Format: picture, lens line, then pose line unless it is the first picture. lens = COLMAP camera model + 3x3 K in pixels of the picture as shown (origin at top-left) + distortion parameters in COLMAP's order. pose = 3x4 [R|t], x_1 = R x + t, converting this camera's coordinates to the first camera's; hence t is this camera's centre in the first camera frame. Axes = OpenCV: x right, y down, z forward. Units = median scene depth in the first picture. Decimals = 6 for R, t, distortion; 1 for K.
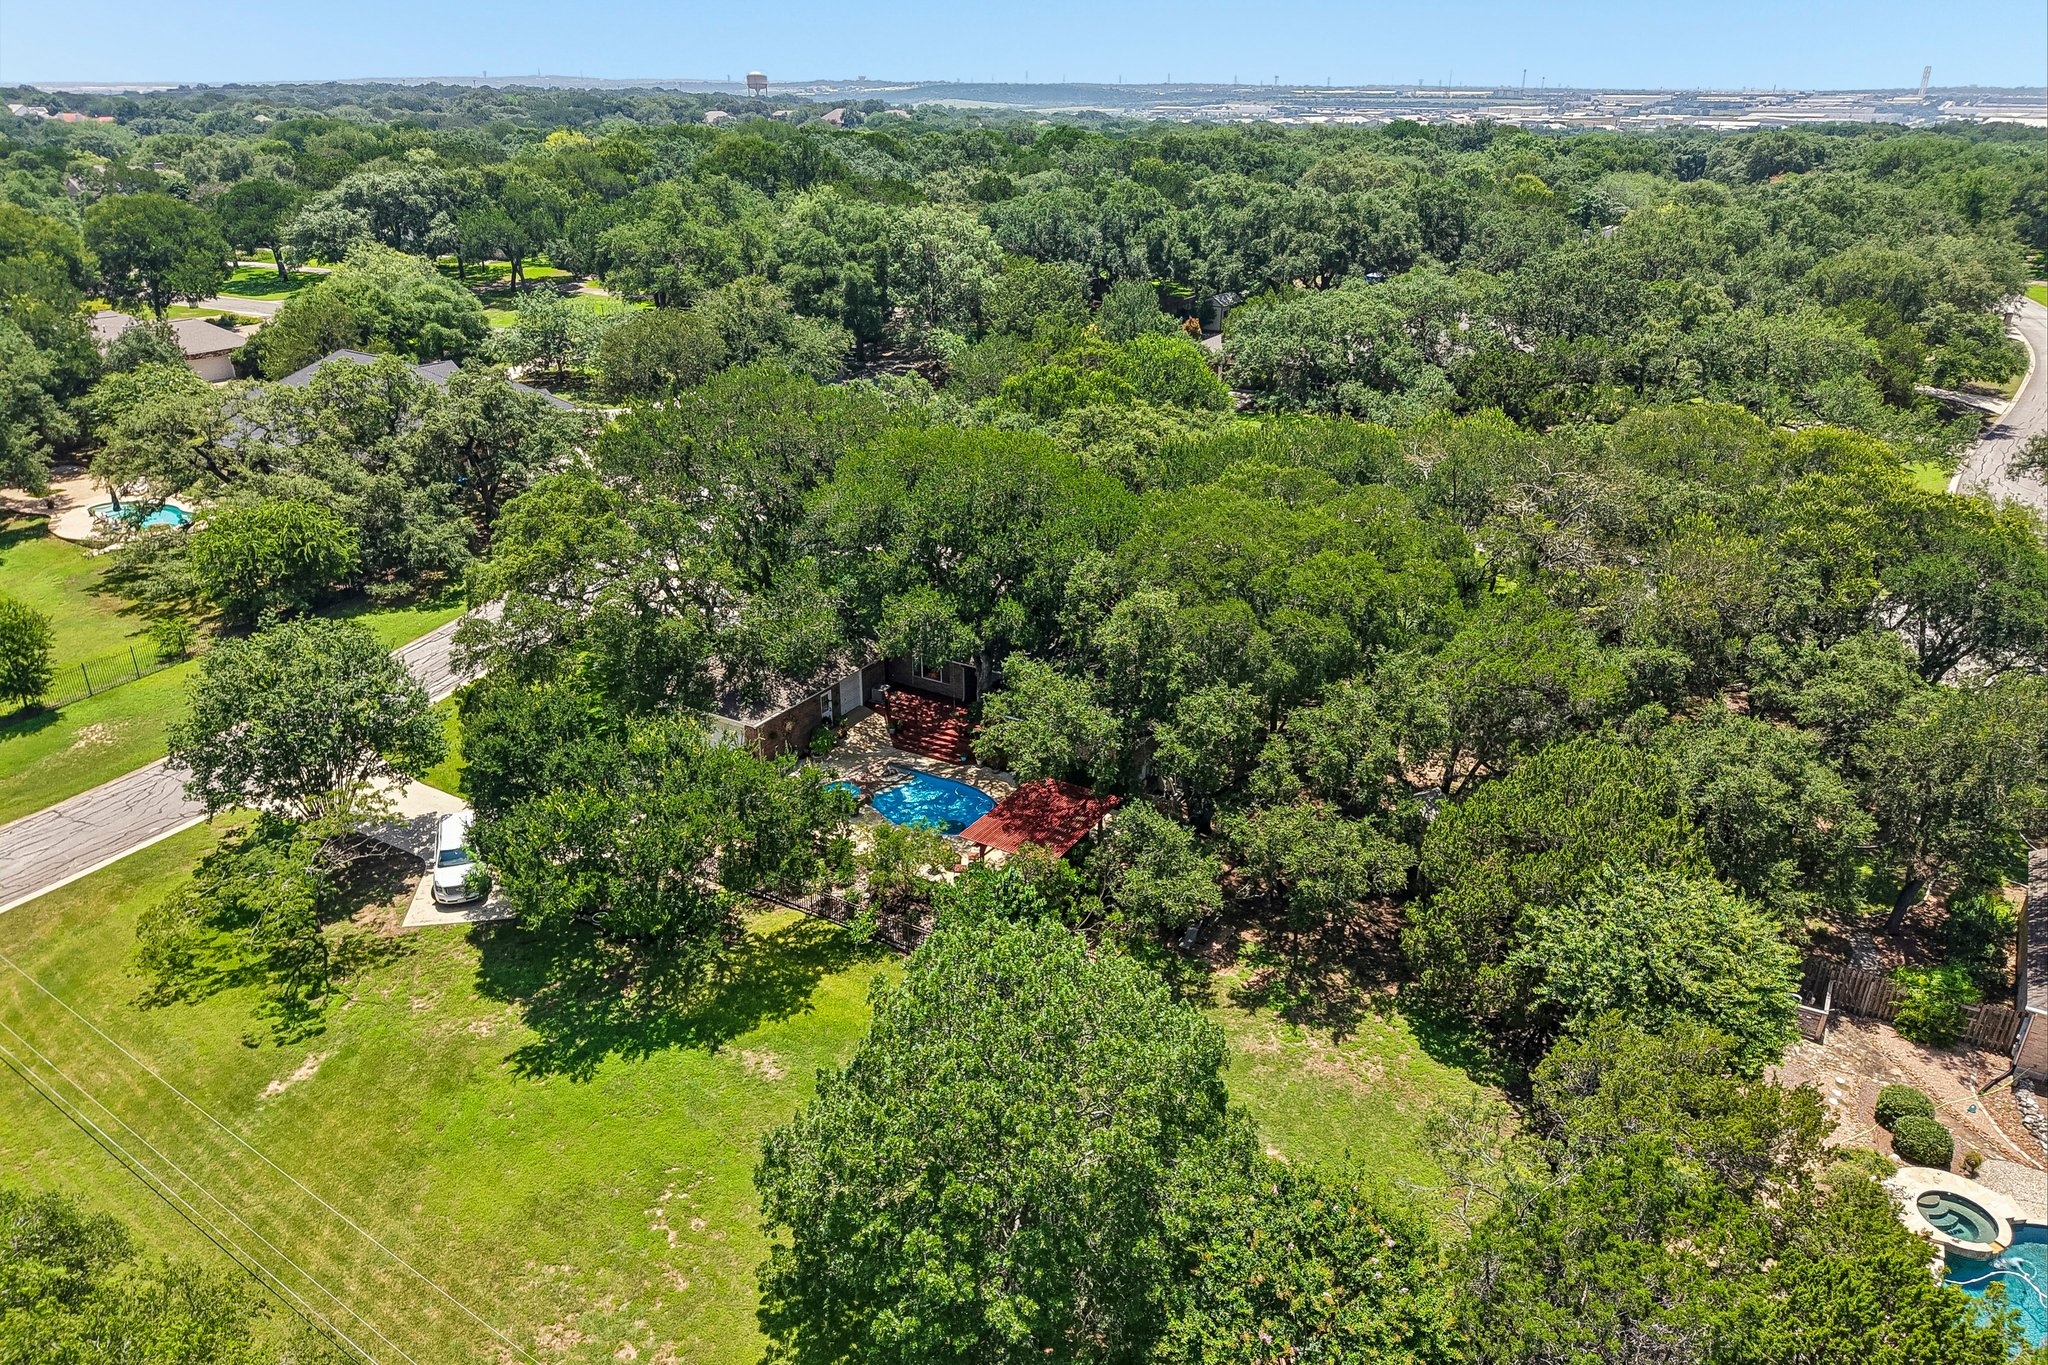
lens RADIAL K [[1376.4, 0, 1022.2], [0, 1376.4, 681.4], [0, 0, 1]] dist [0.009235, 0.000693]
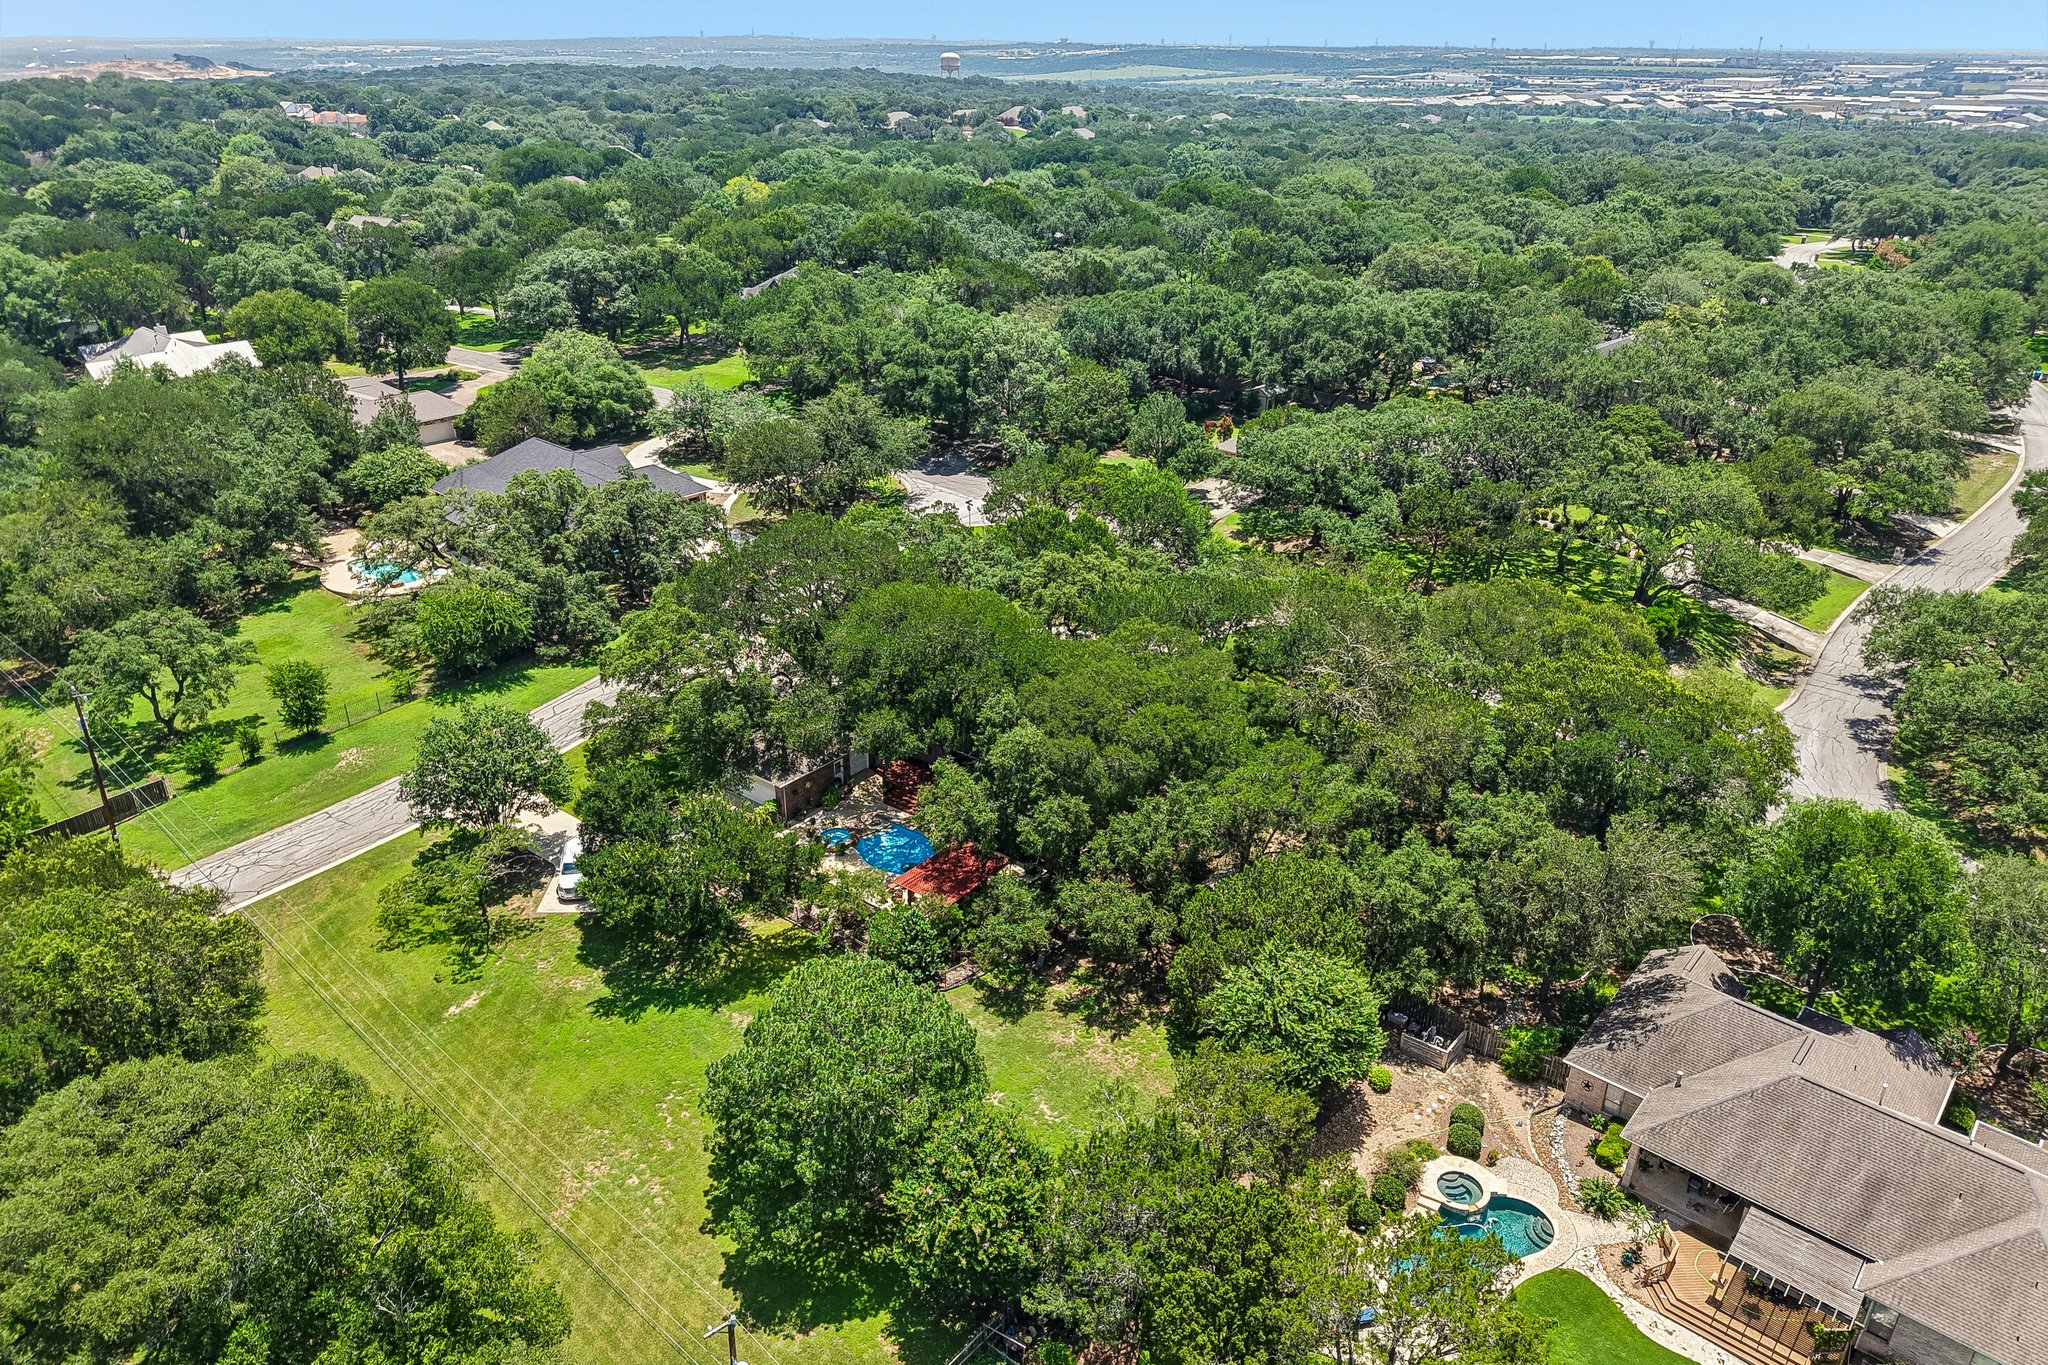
lens RADIAL K [[1371.9, 0, 1024.0], [0, 1371.9, 682.5], [0, 0, 1]] dist [0.028571, -0.022873]
pose [[0.990895, 0.059534, -0.120761, 0.258246], [-0.056279, 0.997959, 0.030186, -0.153234], [0.122312, -0.023115, 0.992223, -0.449609]]
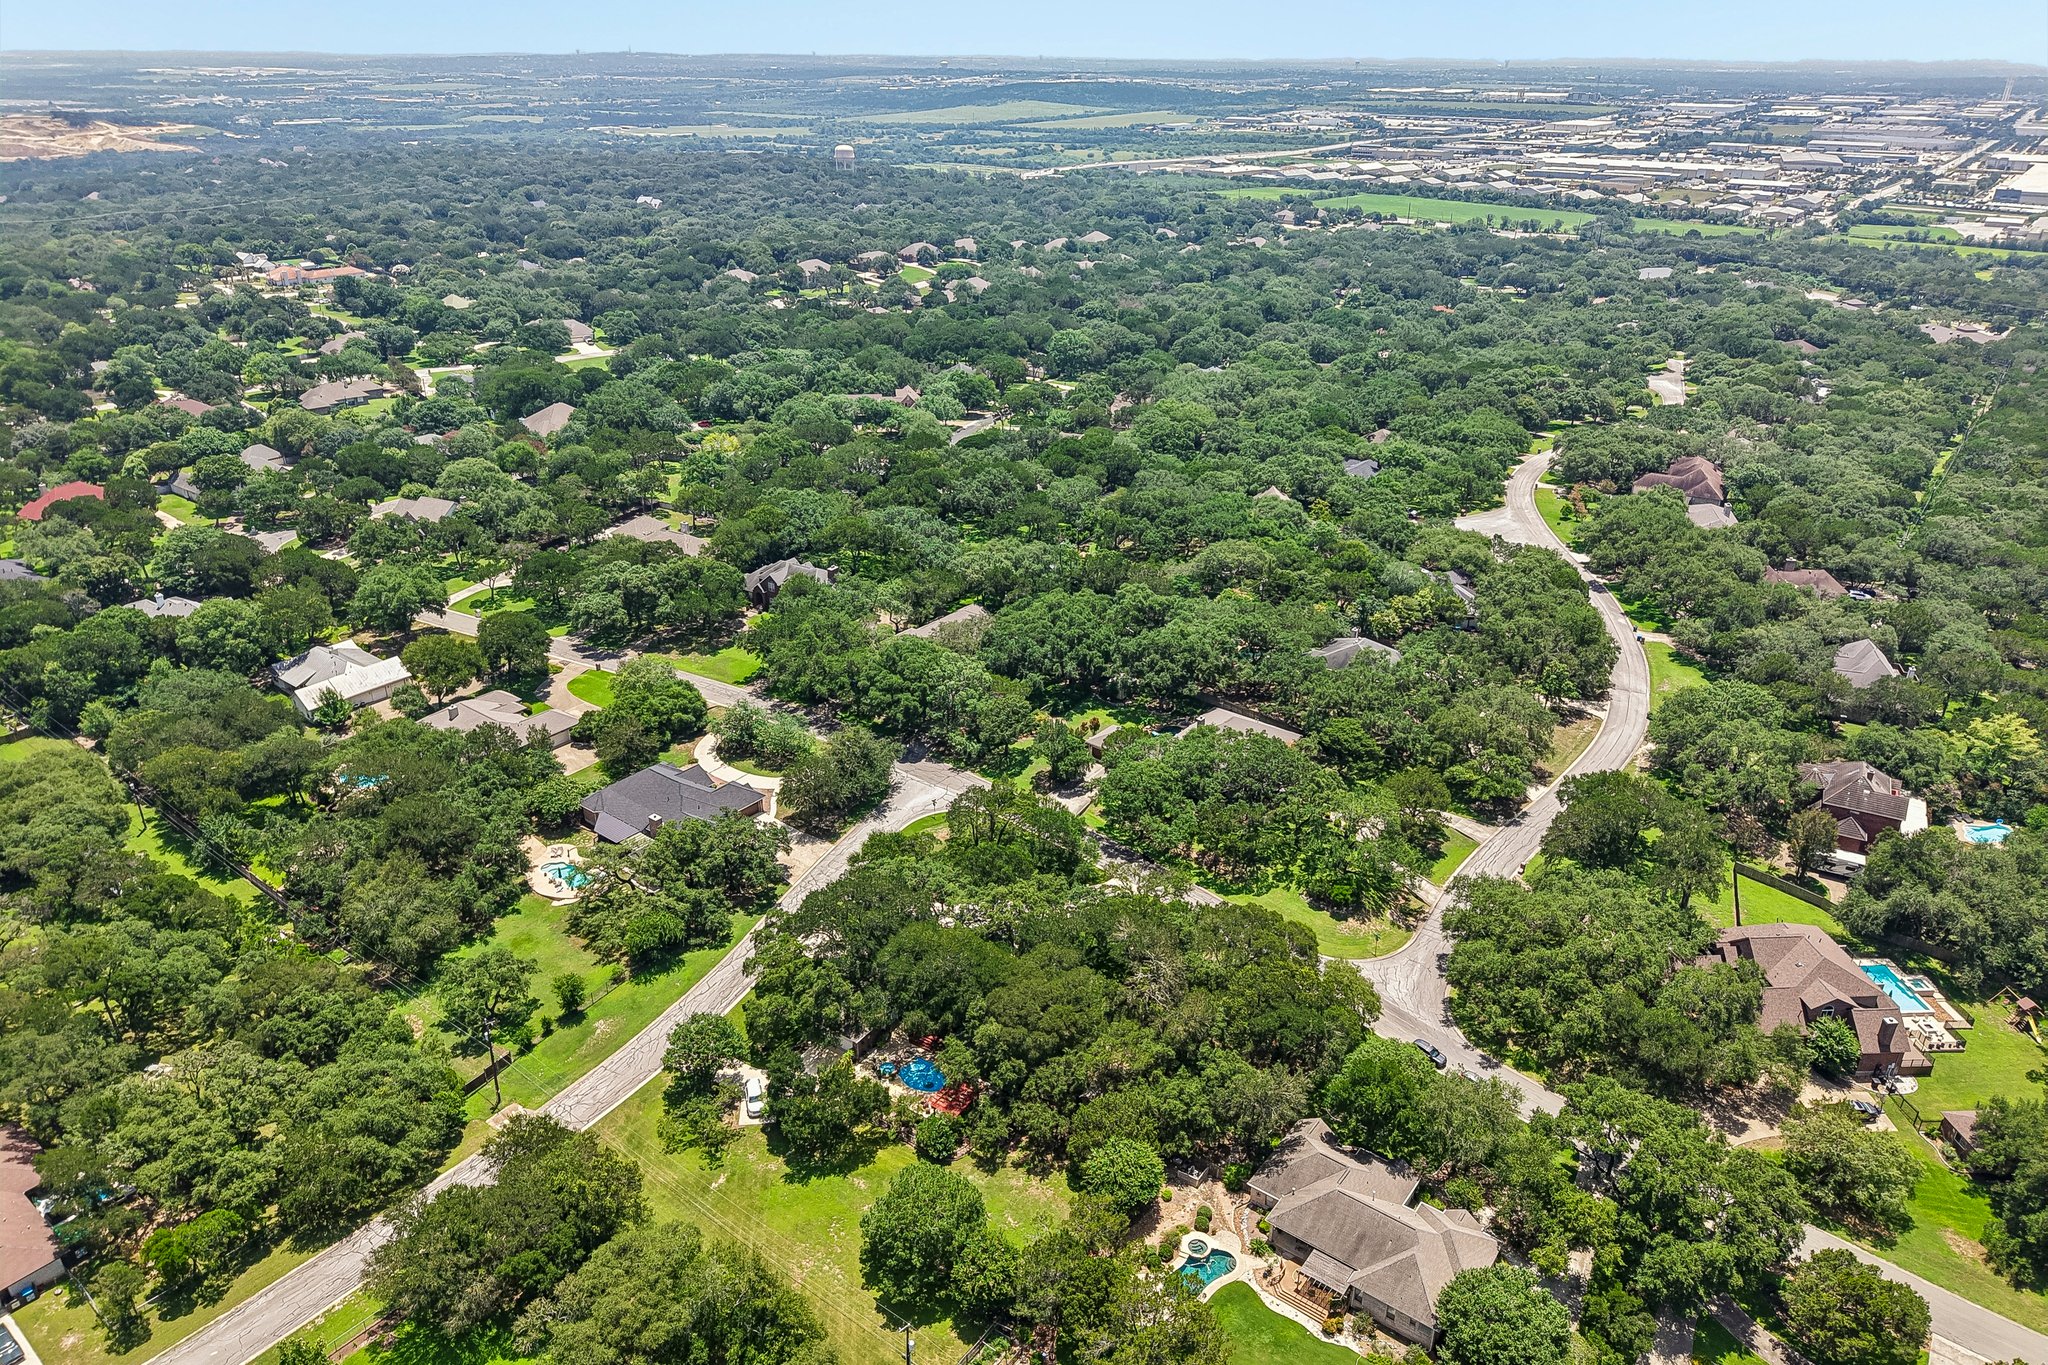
lens RADIAL K [[1376.4, 0, 1022.2], [0, 1376.4, 681.4], [0, 0, 1]] dist [0.009235, 0.000693]
pose [[0.998442, 0.024672, -0.050050, 0.280093], [-0.023422, 0.999403, 0.025403, -0.851650], [0.050647, -0.024191, 0.998424, -1.878218]]
